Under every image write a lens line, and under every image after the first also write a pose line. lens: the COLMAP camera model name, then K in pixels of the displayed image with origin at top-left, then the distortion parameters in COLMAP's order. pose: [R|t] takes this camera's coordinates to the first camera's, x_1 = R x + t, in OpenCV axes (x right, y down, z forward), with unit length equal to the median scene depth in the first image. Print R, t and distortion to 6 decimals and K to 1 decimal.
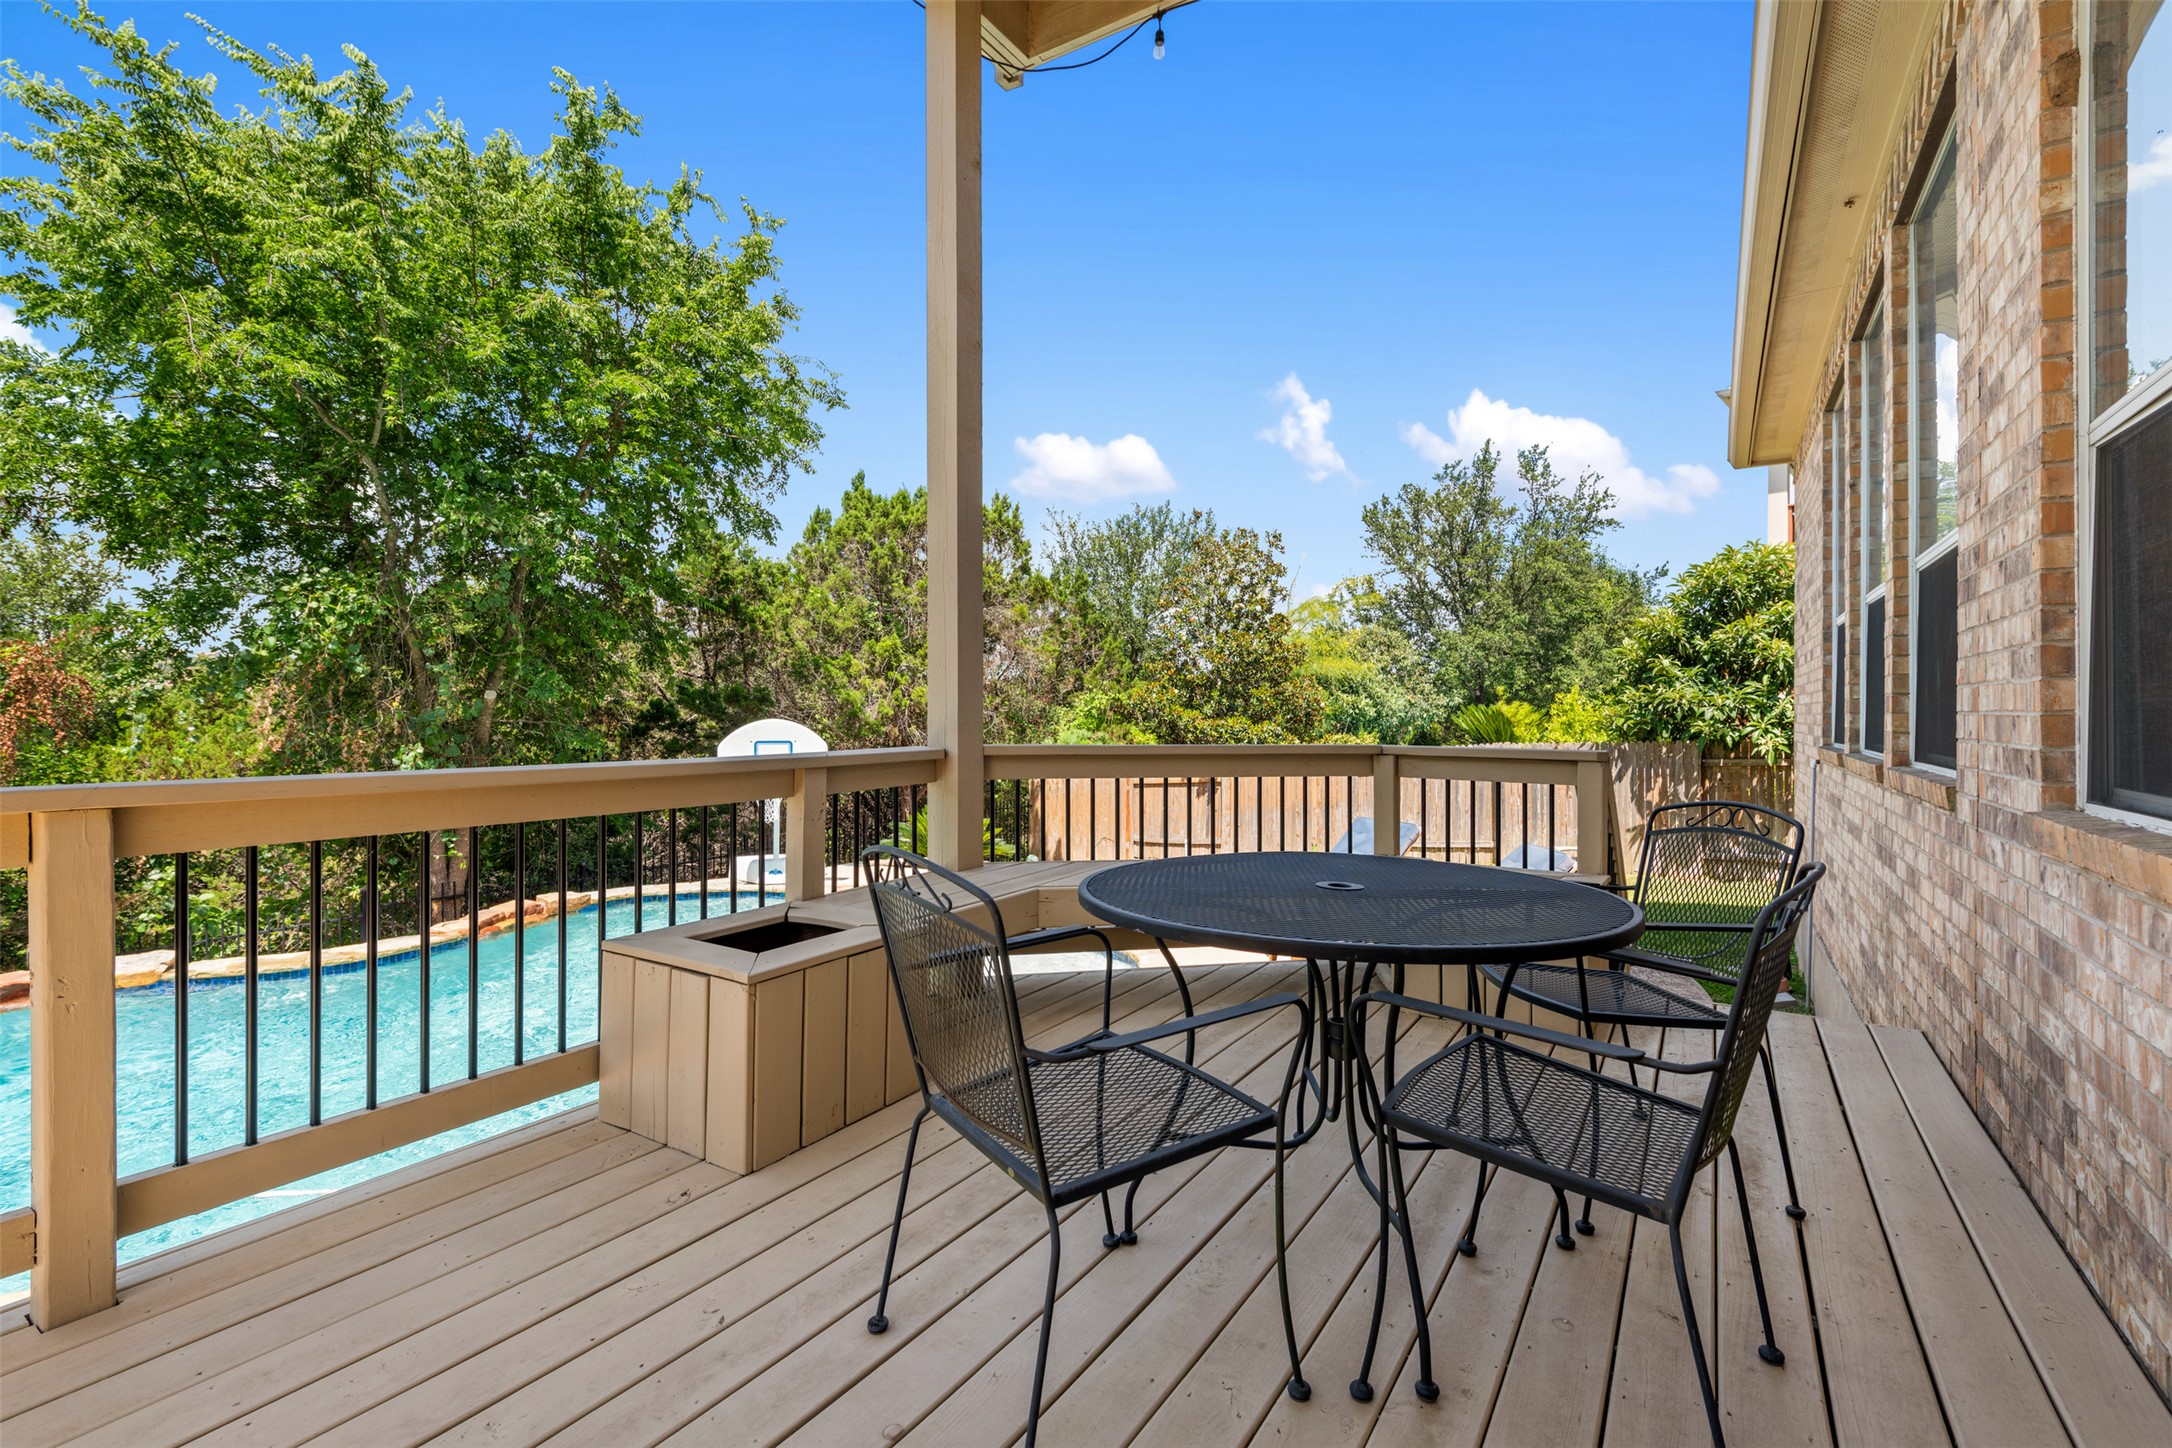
lens RADIAL K [[987.3, 0, 1095.2], [0, 987.3, 720.9], [0, 0, 1]] dist [0.009215, -0.005652]
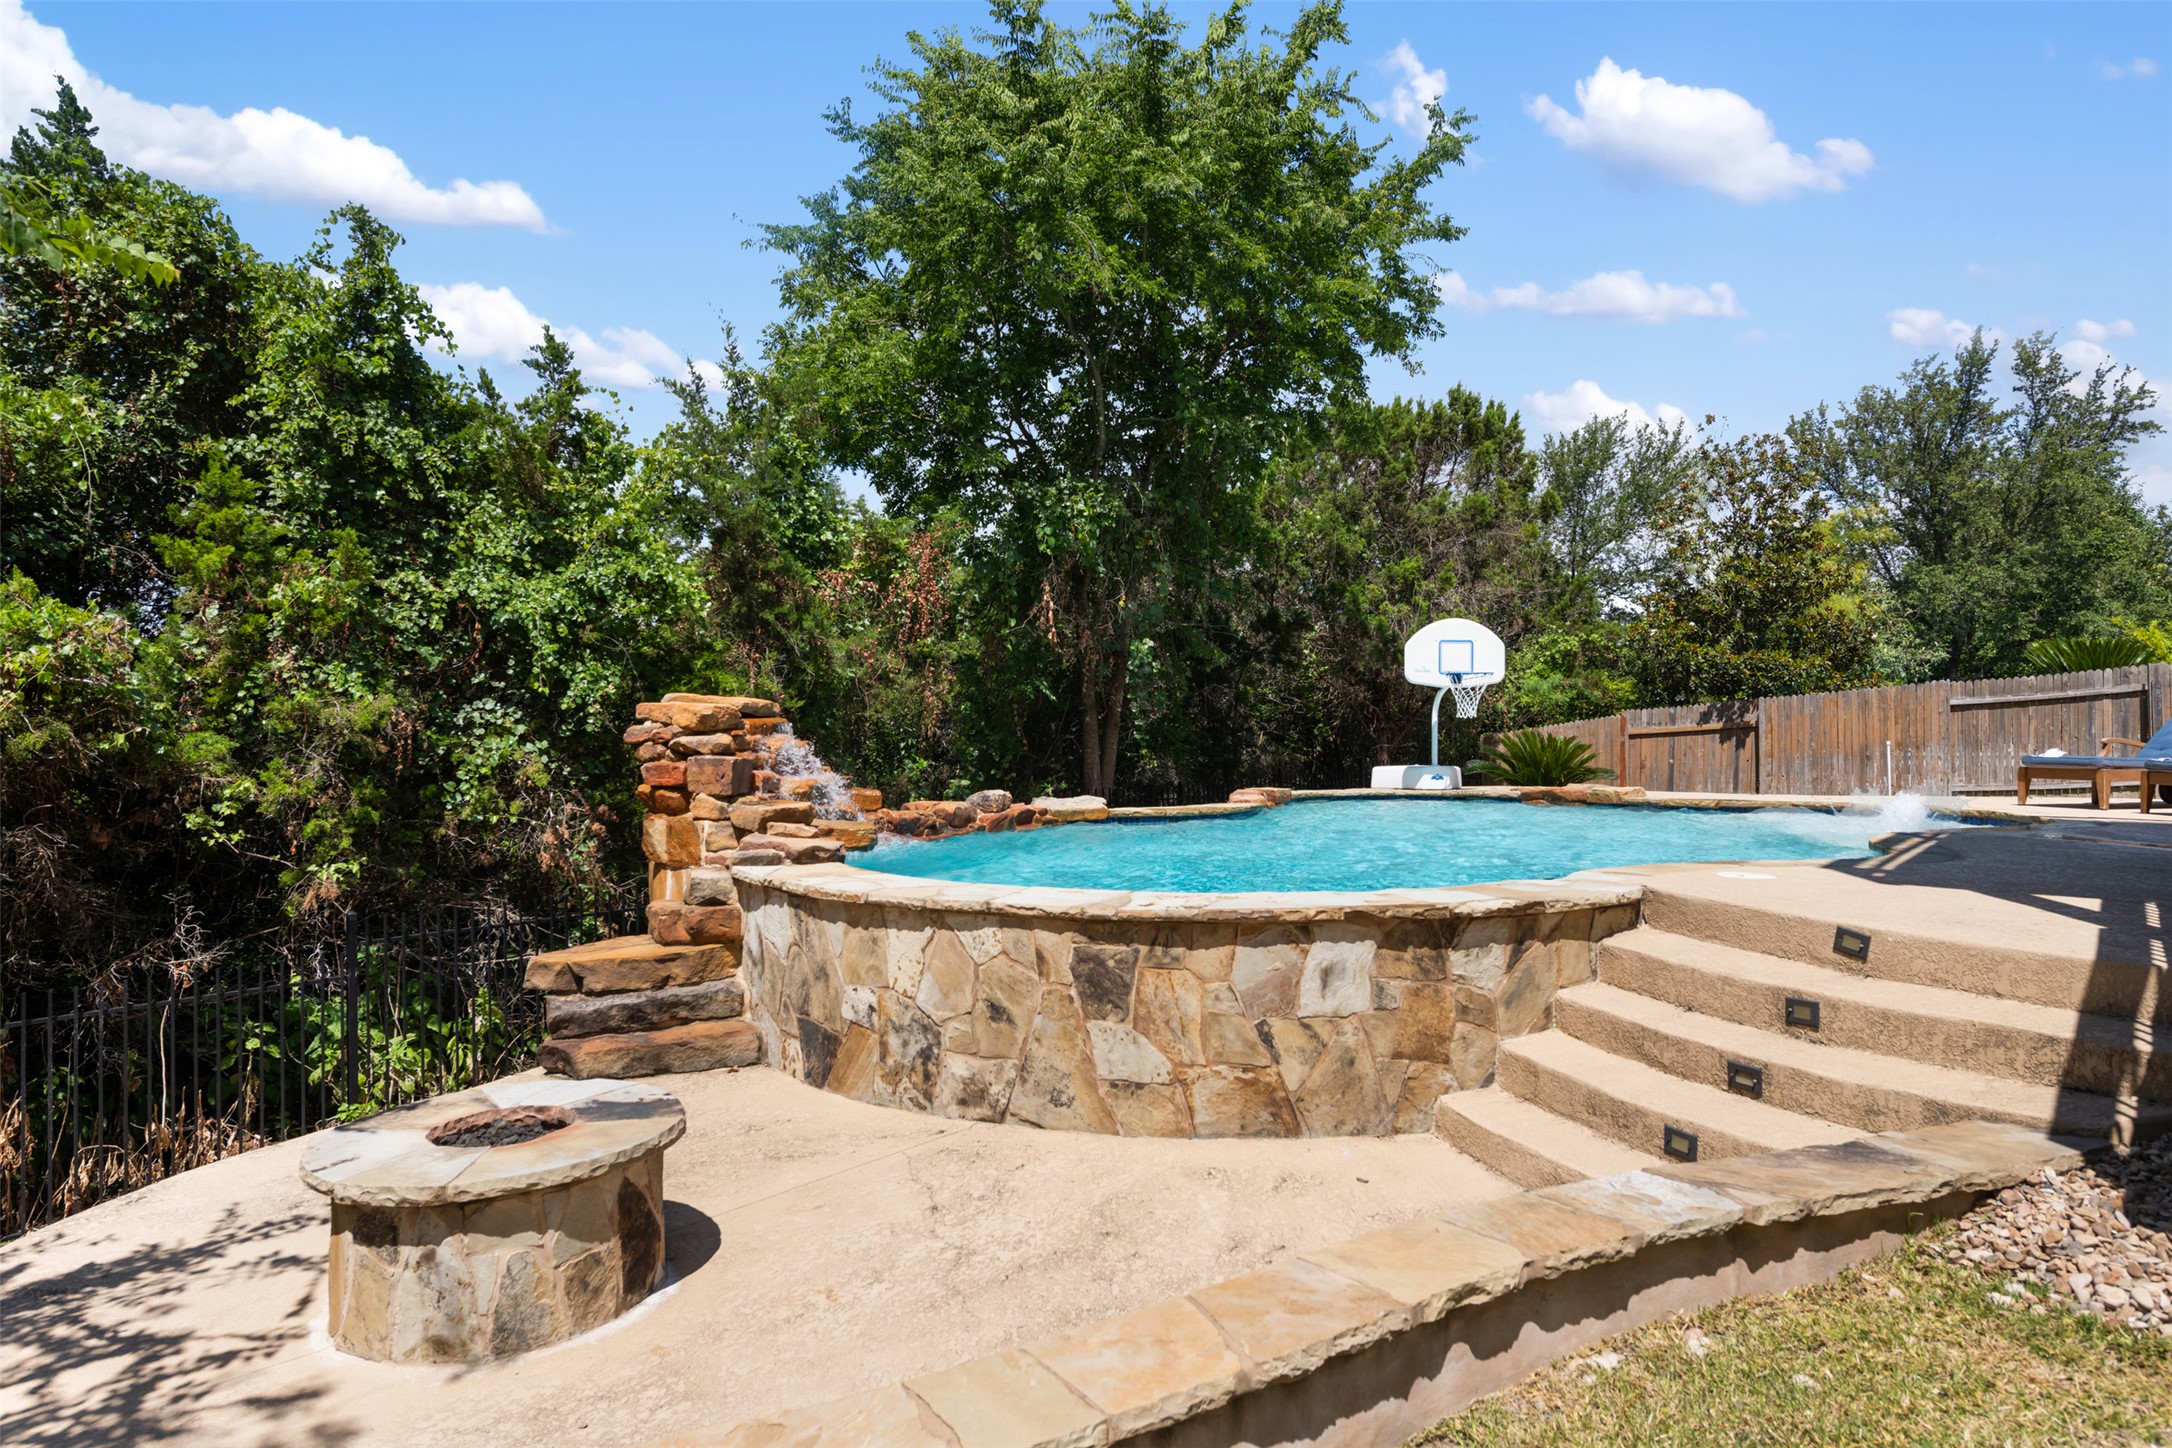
lens RADIAL K [[1316.2, 0, 1094.5], [0, 1316.2, 721.6], [0, 0, 1]] dist [-0.002145, -0.003494]
pose [[0.993458, -0.002932, -0.114160, -0.262851], [0.002137, 0.999973, -0.007089, 0.053713], [0.114178, 0.006798, 0.993437, -0.174791]]
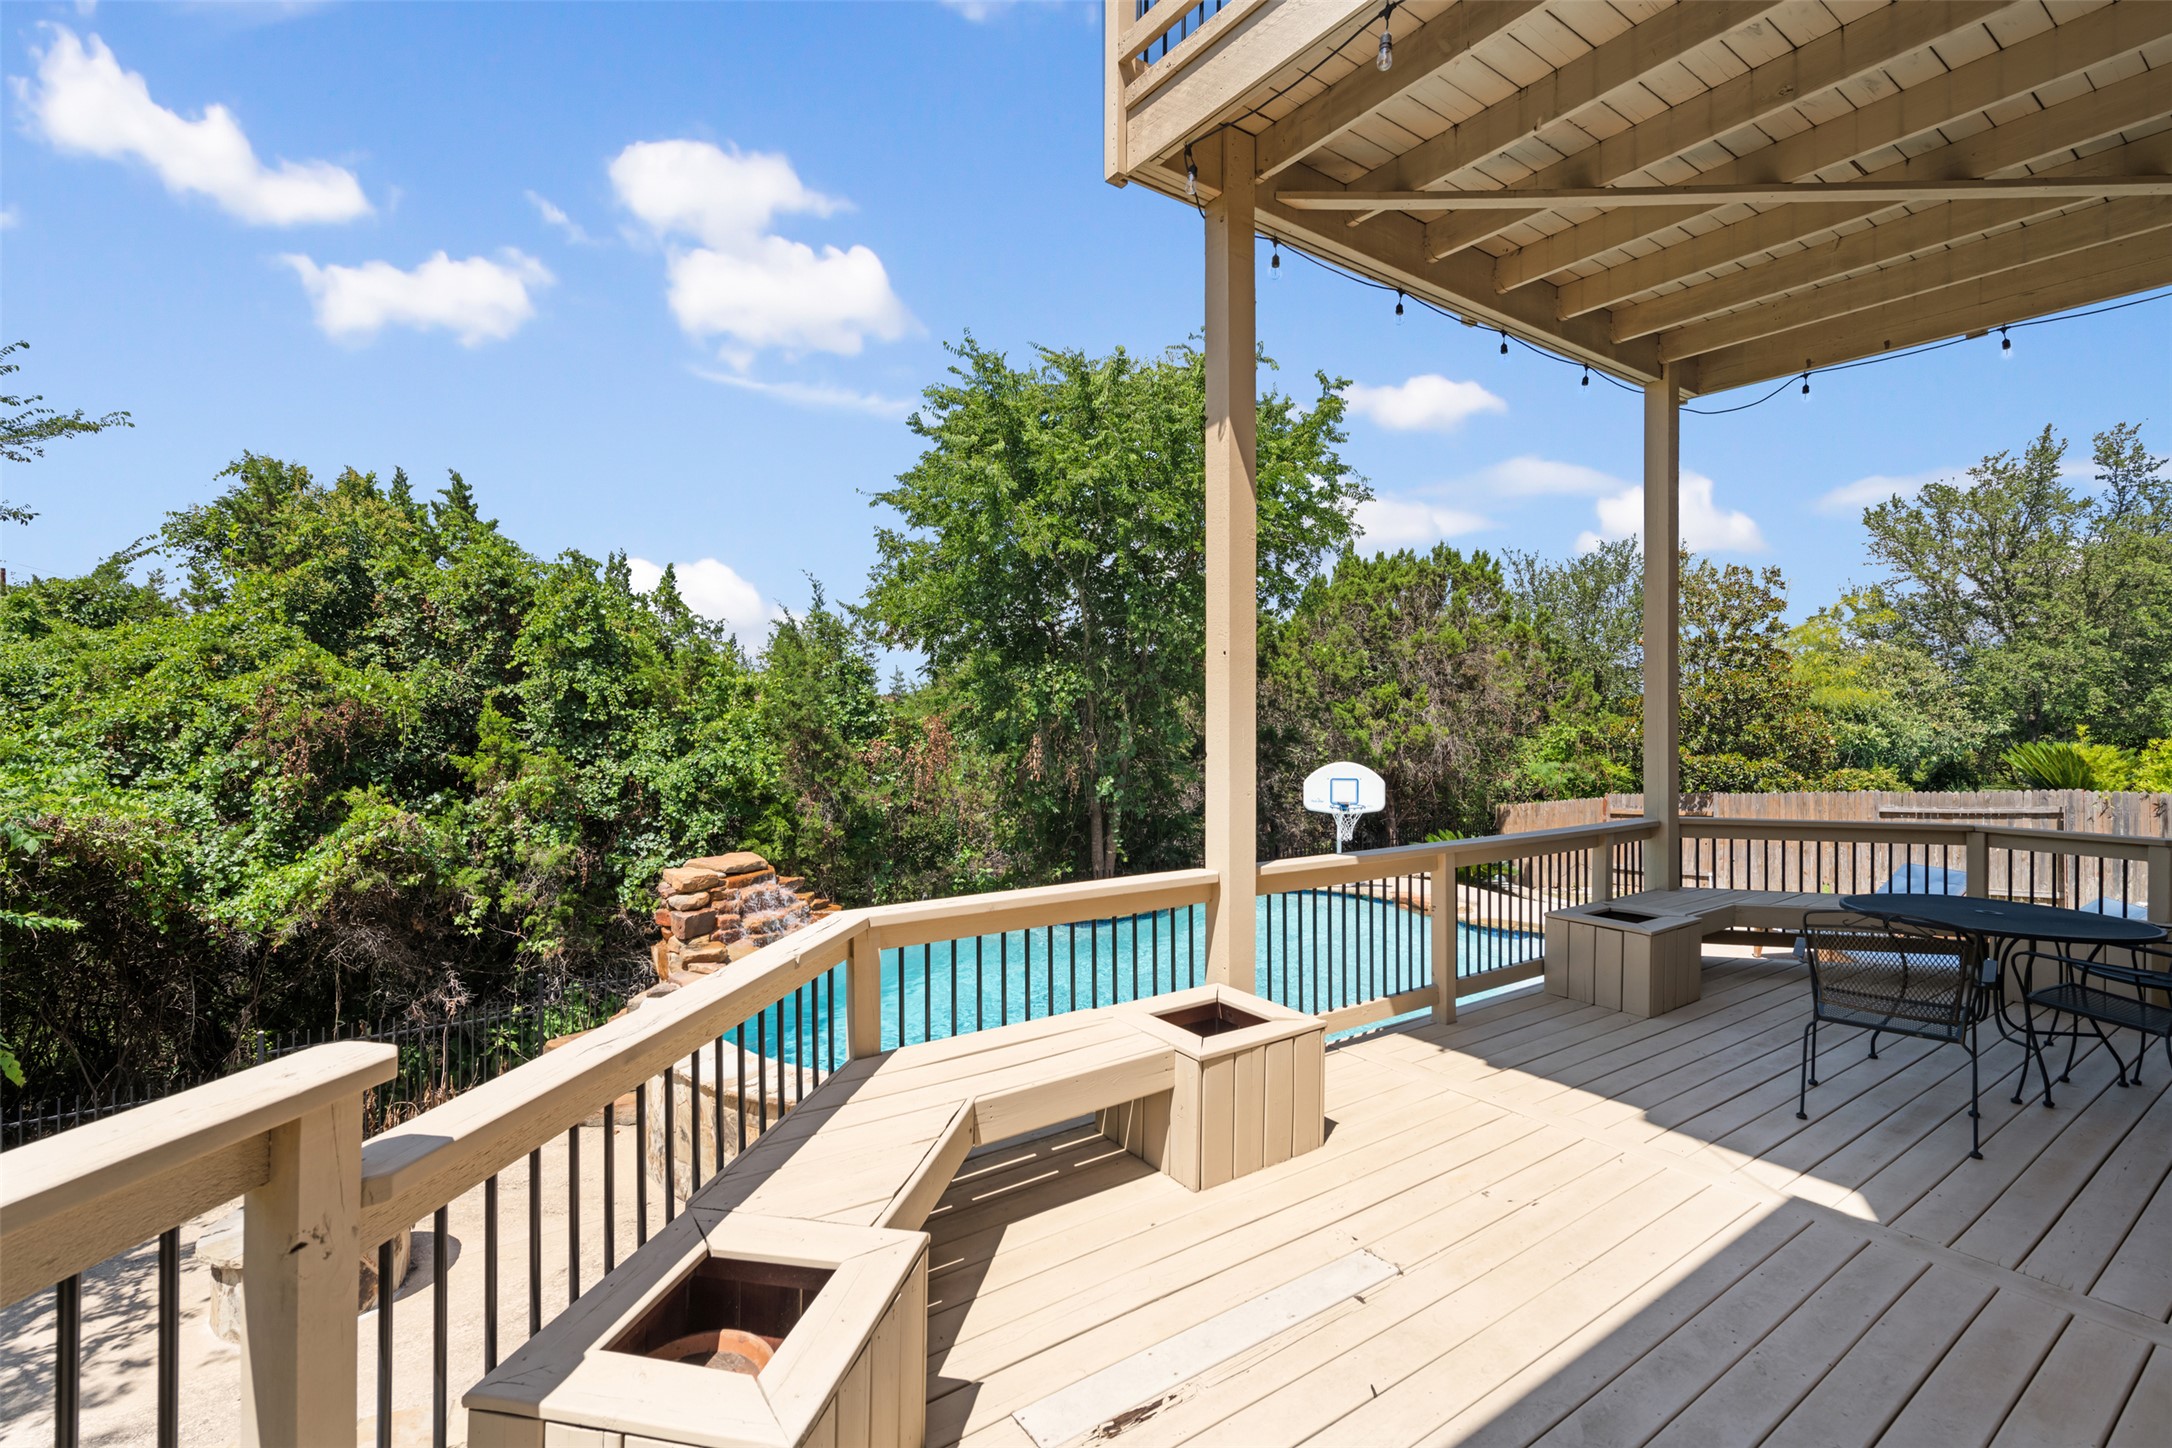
lens RADIAL K [[987.3, 0, 1065.9], [0, 987.3, 724.0], [0, 0, 1]] dist [0.009215, -0.005652]
pose [[0.921107, 0.003338, -0.389294, -0.075992], [-0.005251, 0.999979, -0.003852, -0.022440], [0.389273, 0.005592, 0.921105, -0.177220]]
